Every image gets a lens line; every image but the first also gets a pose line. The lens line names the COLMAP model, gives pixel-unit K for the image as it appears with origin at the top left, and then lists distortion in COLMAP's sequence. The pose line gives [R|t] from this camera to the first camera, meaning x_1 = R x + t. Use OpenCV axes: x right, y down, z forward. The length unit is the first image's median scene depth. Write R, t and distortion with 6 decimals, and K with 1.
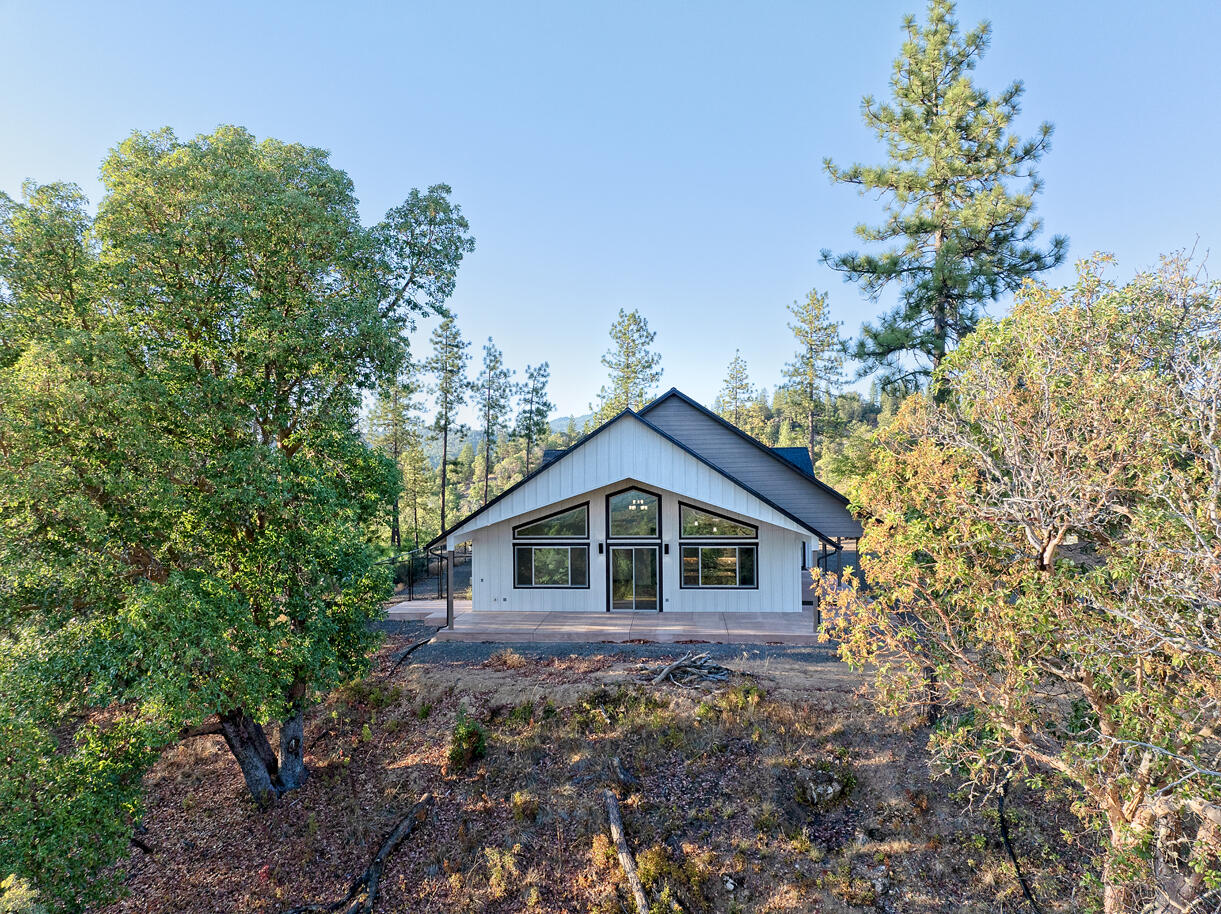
lens RADIAL K [[854.1, 0, 610.3], [0, 854.1, 459.1], [0, 0, 1]] dist [-0.002901, -0.000714]
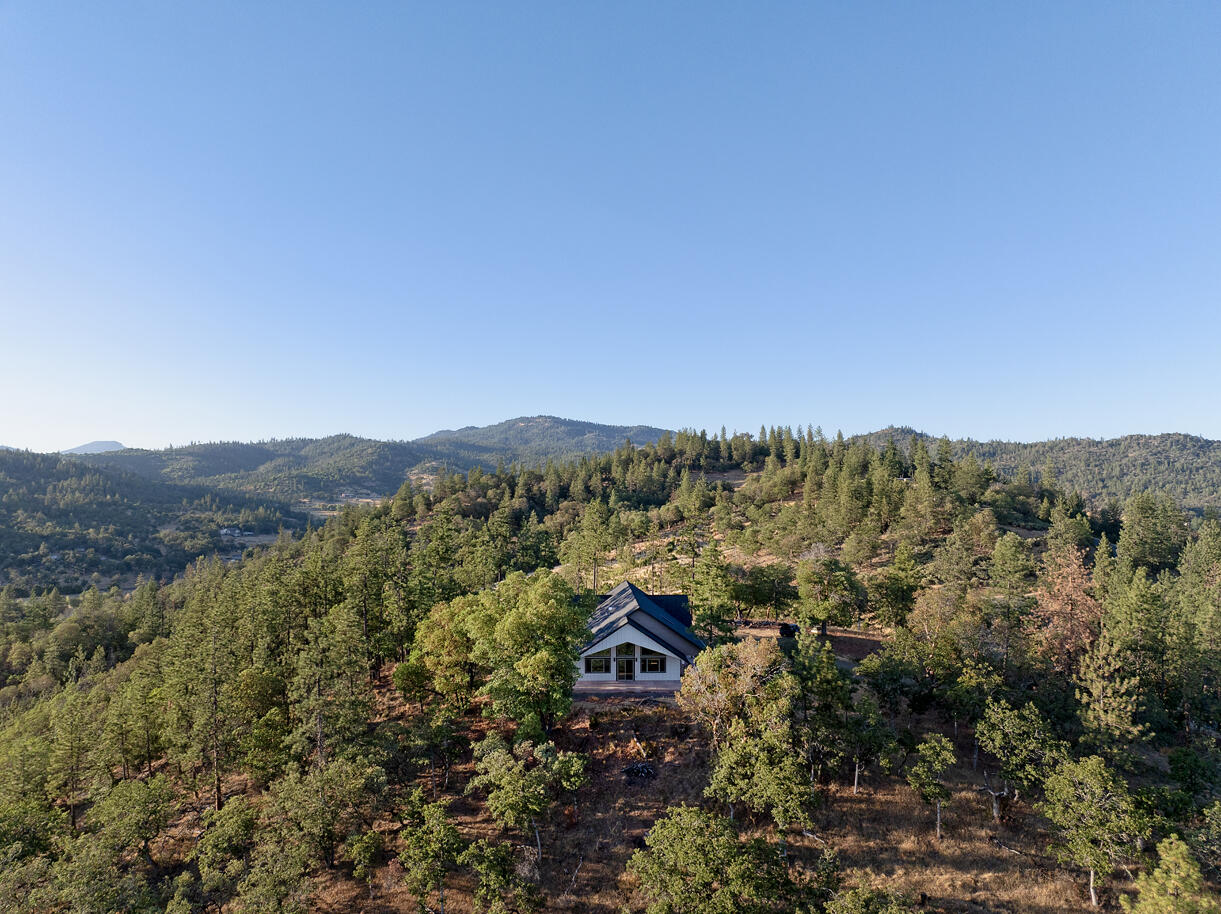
lens RADIAL K [[854.1, 0, 609.3], [0, 854.1, 455.8], [0, 0, 1]] dist [-0.002901, -0.000714]
pose [[0.994014, 0.008728, 0.108903, -0.382454], [-0.007273, 0.999879, -0.013752, -0.602453], [-0.109010, 0.012877, 0.993957, -2.105818]]
